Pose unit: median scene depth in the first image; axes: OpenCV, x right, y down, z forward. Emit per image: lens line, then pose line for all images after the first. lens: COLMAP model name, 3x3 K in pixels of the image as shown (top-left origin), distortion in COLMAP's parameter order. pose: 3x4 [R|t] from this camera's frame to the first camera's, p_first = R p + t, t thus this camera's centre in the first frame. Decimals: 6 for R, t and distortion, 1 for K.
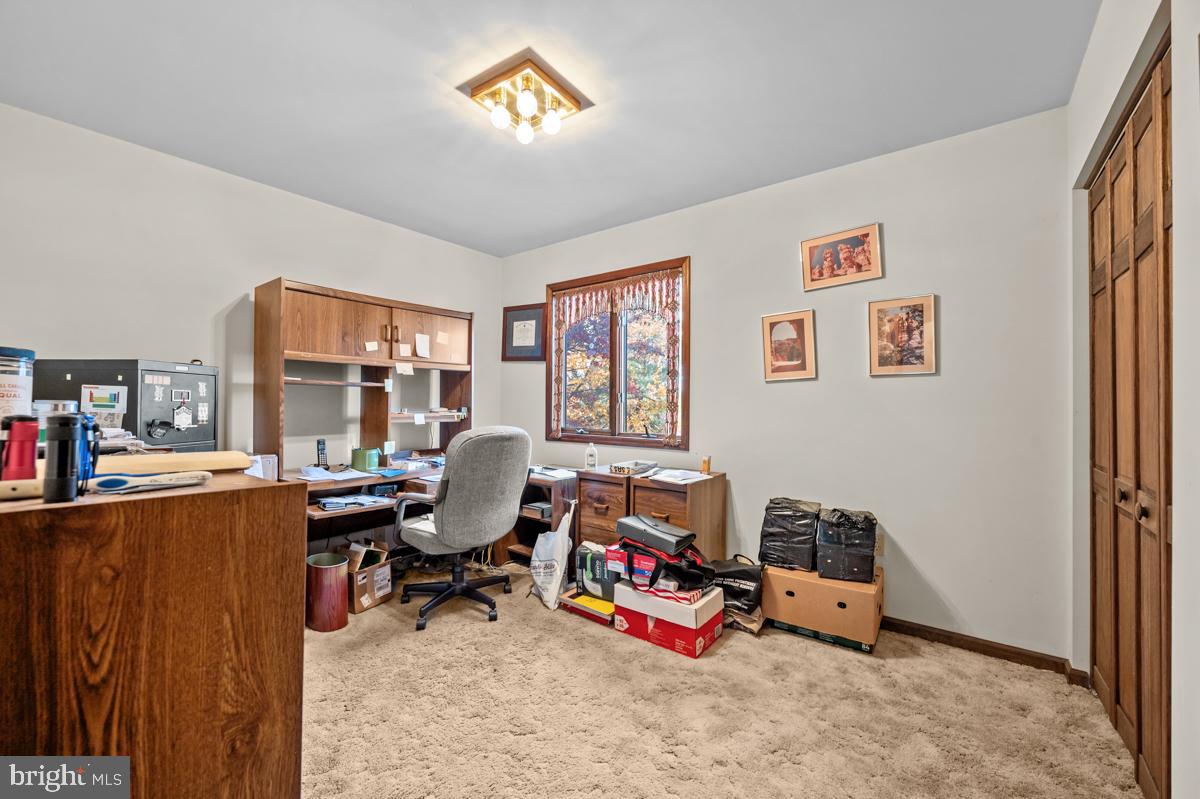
lens RADIAL K [[482.3, 0, 594.7], [0, 482.3, 399.3], [0, 0, 1]] dist [-0.001006, -0.000058]
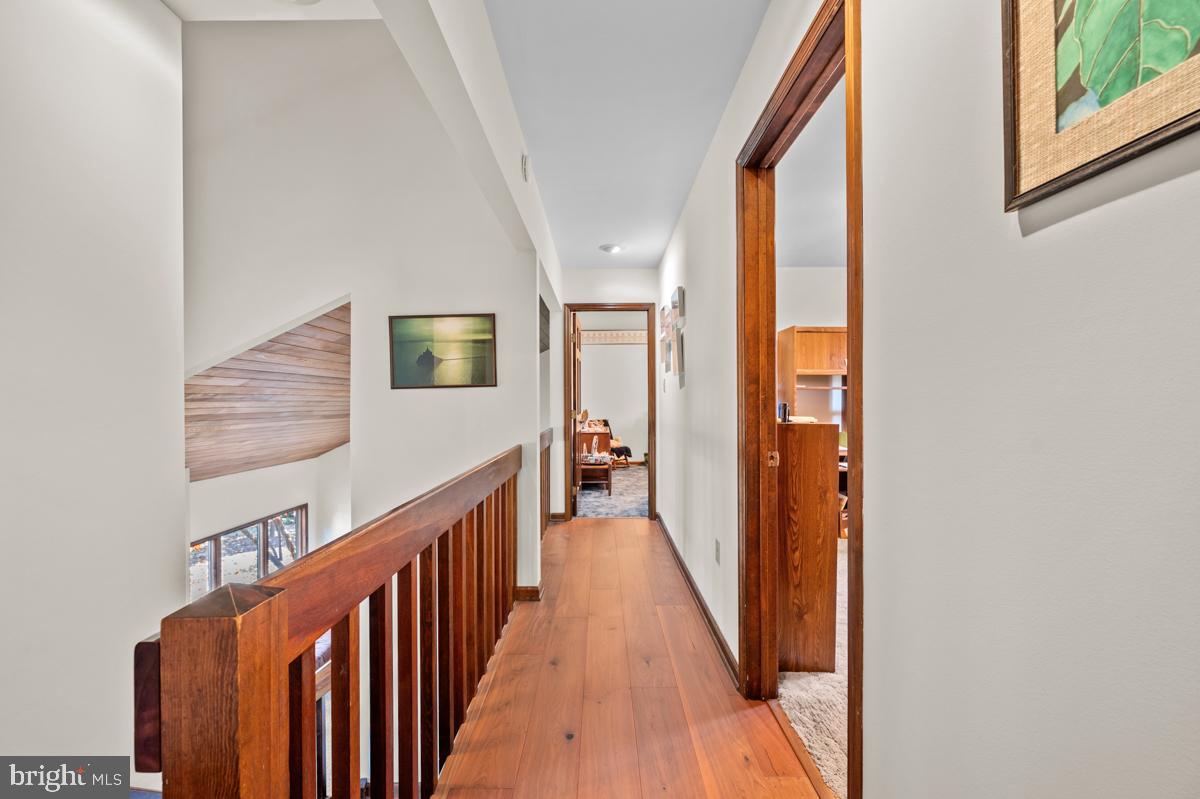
lens RADIAL K [[482.3, 0, 594.7], [0, 482.3, 399.3], [0, 0, 1]] dist [-0.001006, -0.000058]
pose [[0.616483, -0.005145, -0.787352, 0.239087], [0.007149, 0.999974, -0.000937, -0.001536], [0.787336, -0.005051, 0.616504, -0.580100]]
